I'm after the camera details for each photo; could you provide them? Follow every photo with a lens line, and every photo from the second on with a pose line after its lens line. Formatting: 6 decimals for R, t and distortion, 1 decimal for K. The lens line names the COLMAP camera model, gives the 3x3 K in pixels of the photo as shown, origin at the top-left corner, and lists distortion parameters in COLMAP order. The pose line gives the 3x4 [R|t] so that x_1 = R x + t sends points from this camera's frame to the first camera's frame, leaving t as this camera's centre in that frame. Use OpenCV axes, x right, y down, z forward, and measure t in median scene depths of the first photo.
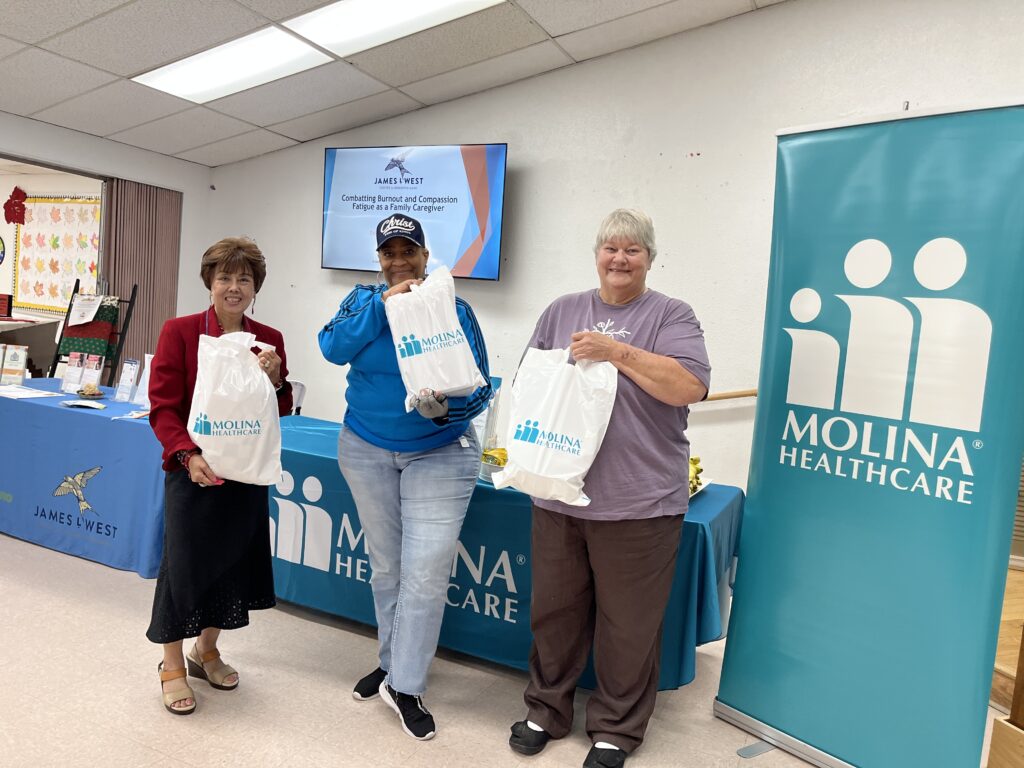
lens RADIAL K [[774.2, 0, 512.0], [0, 774.2, 384.0], [0, 0, 1]] dist [0.059924, -0.064564]
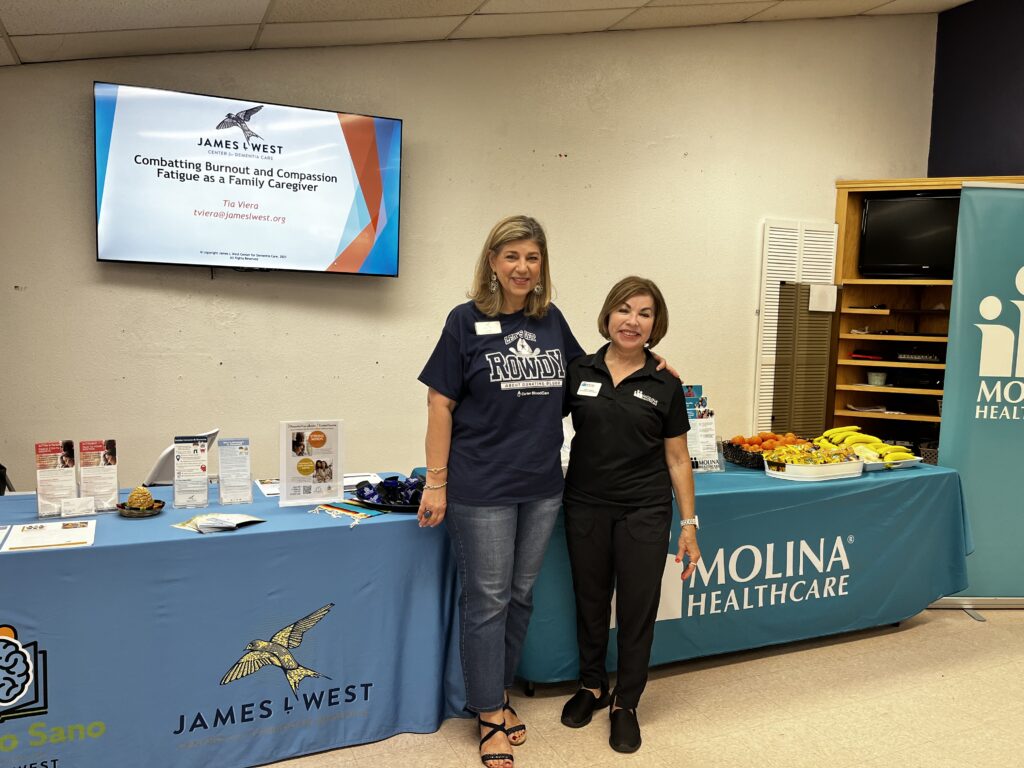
lens RADIAL K [[774.2, 0, 512.0], [0, 774.2, 384.0], [0, 0, 1]] dist [0.059924, -0.064564]
pose [[0.660385, -0.132342, 0.739173, -1.020730], [0.093145, 0.991182, 0.094245, -0.140801], [-0.745128, 0.006612, 0.666889, 0.533381]]
